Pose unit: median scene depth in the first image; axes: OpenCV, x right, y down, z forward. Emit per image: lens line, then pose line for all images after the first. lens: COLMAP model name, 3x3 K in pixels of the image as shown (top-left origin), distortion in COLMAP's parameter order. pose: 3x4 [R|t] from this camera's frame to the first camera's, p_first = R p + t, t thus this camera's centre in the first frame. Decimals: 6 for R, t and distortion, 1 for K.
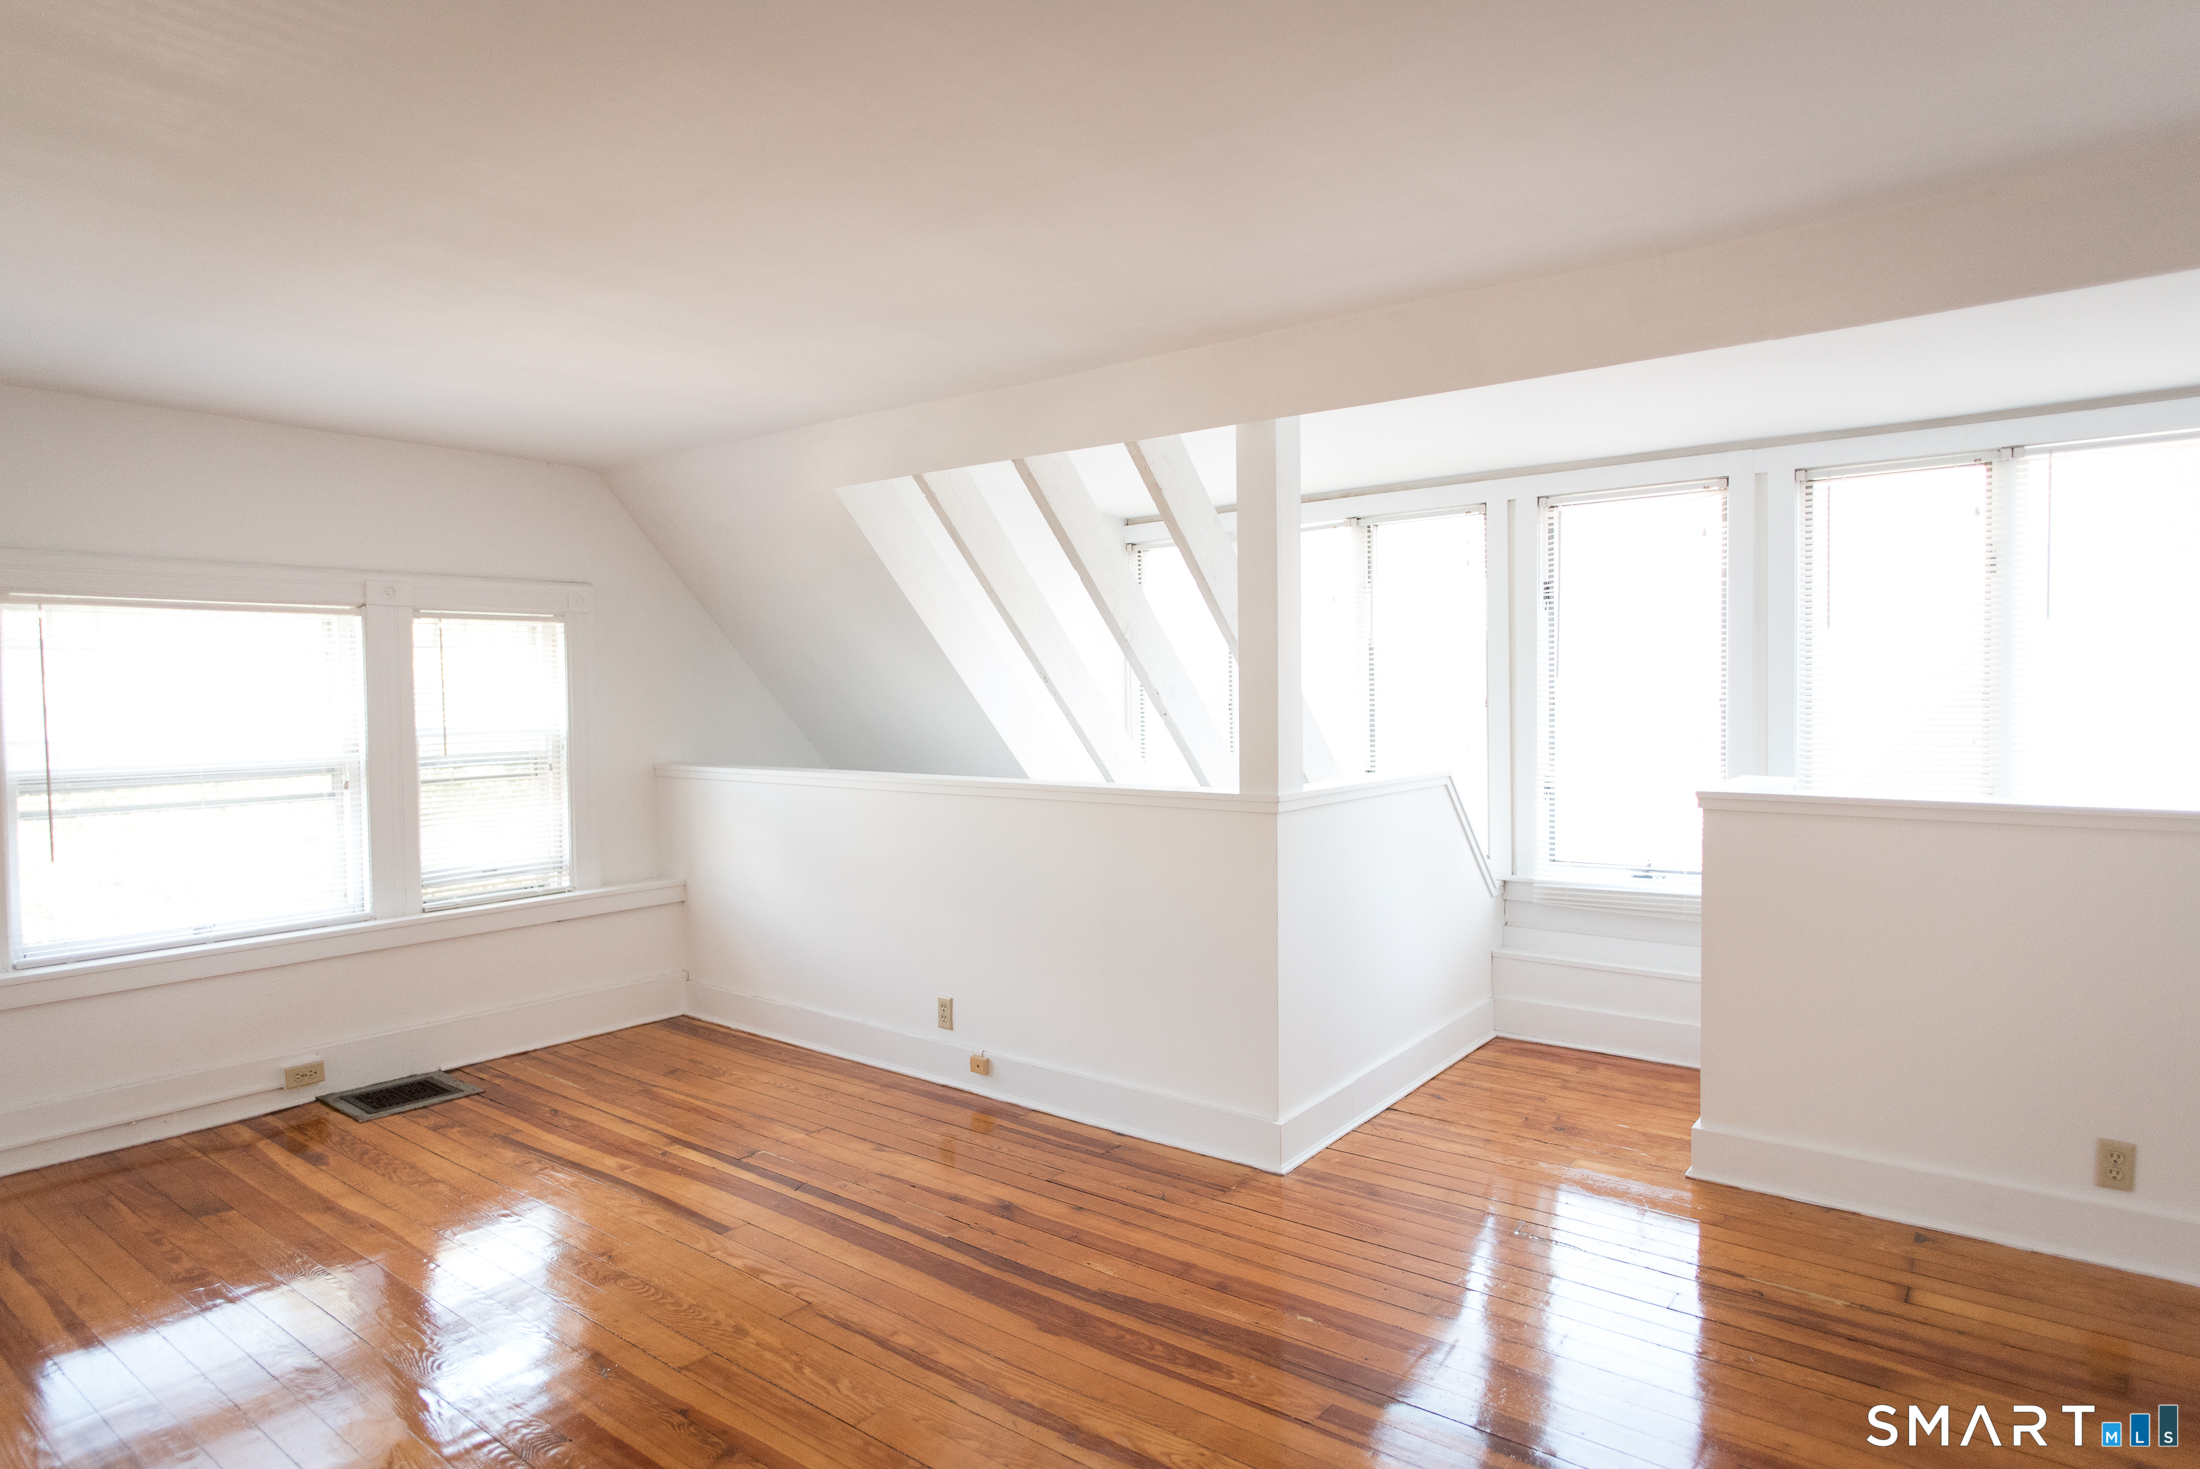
lens RADIAL K [[1256.2, 0, 1106.8], [0, 1256.2, 743.6], [0, 0, 1]] dist [-0.005513, 0.000801]
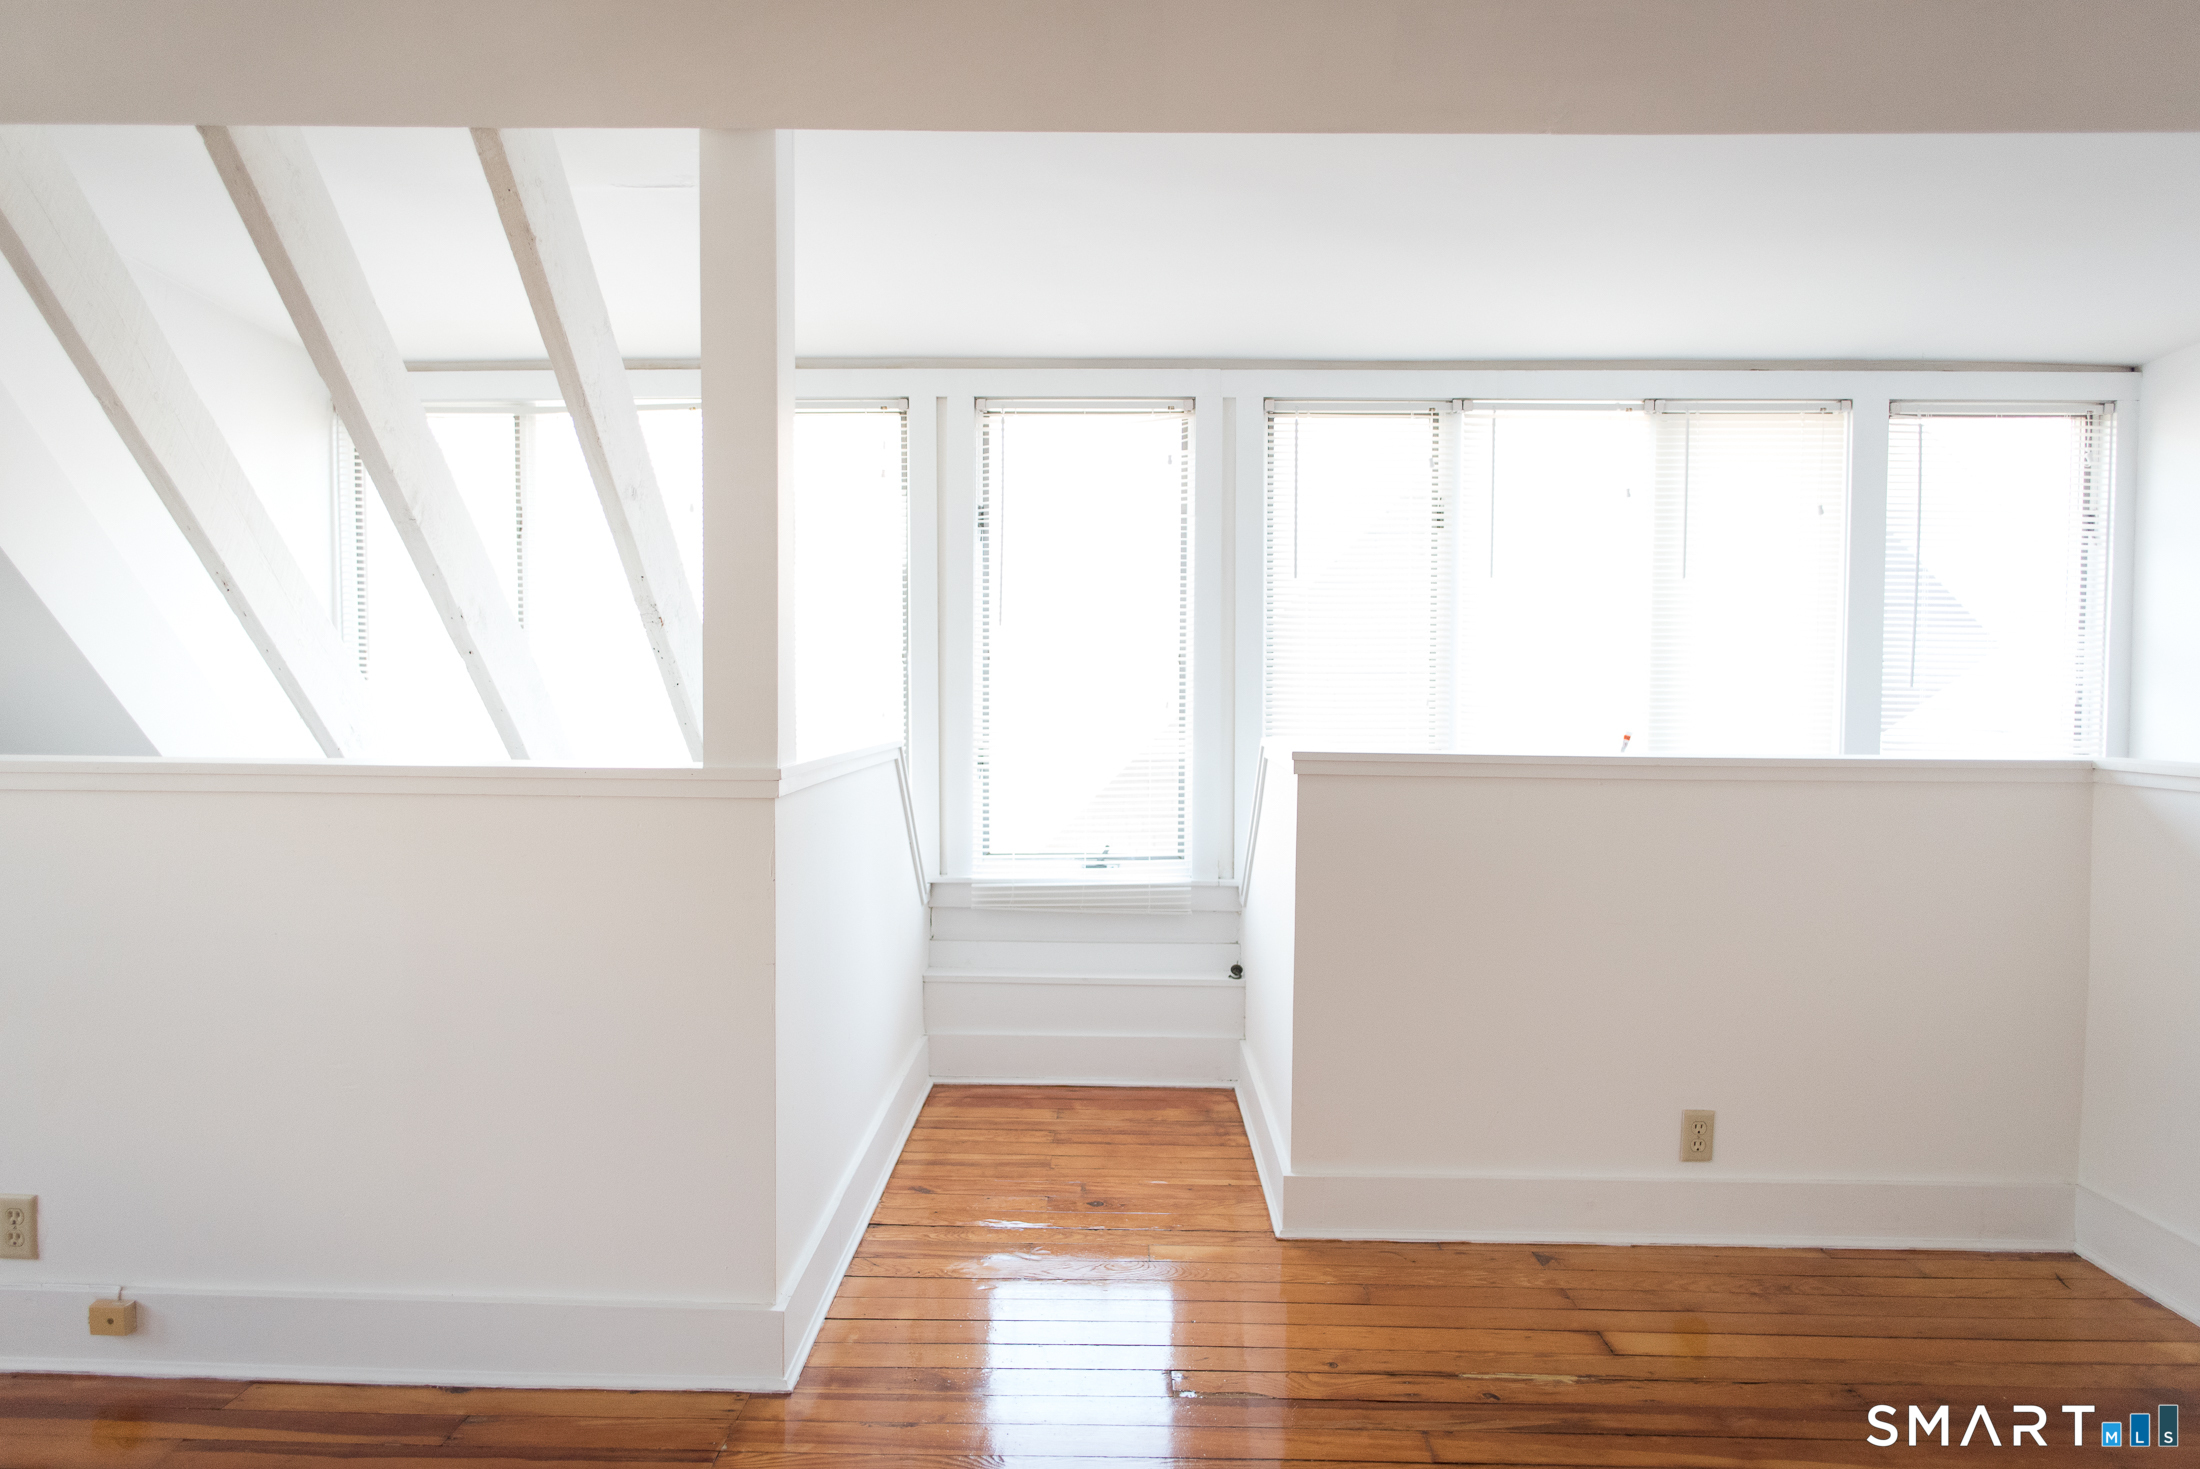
lens RADIAL K [[1280.9, 0, 1105.2], [0, 1280.9, 742.1], [0, 0, 1]] dist [-0.005546, 0.000247]
pose [[0.799432, -0.007072, 0.600714, -0.088639], [0.007700, 0.999969, 0.001525, 0.024009], [-0.600707, 0.003406, 0.799462, 0.341663]]
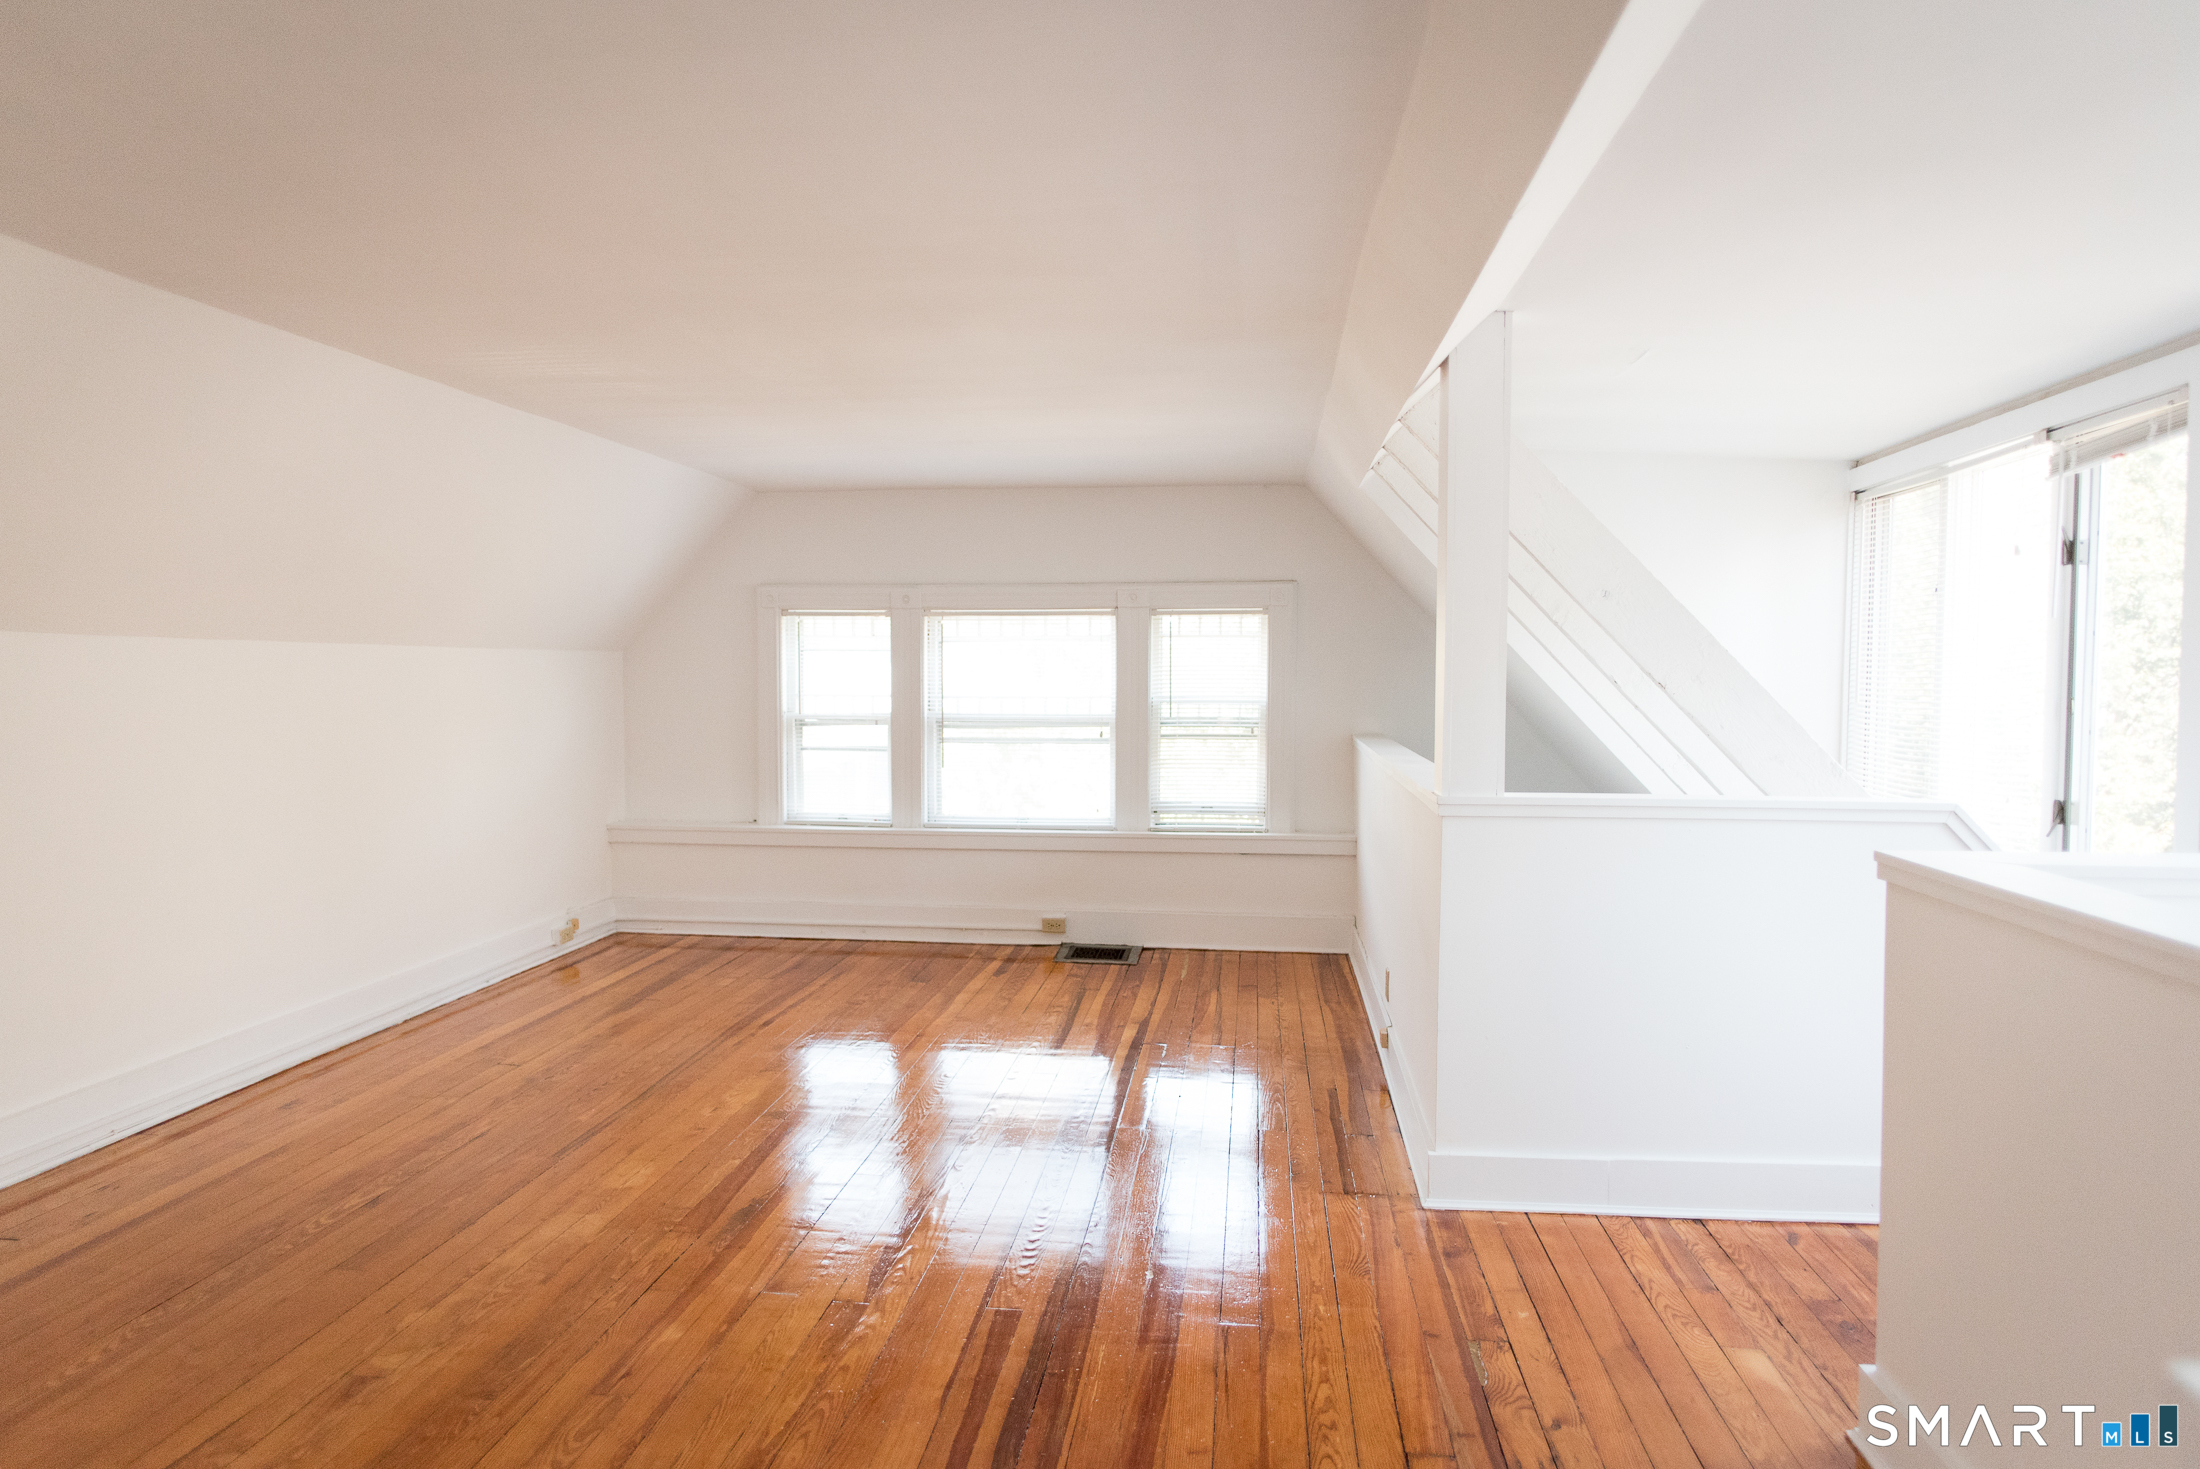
lens RADIAL K [[1256.2, 0, 1106.8], [0, 1256.2, 743.6], [0, 0, 1]] dist [-0.005513, 0.000801]
pose [[0.518316, 0.061619, -0.852966, 0.651746], [-0.040697, 0.998048, 0.047370, -0.025731], [0.854220, 0.010161, 0.519812, 0.267572]]
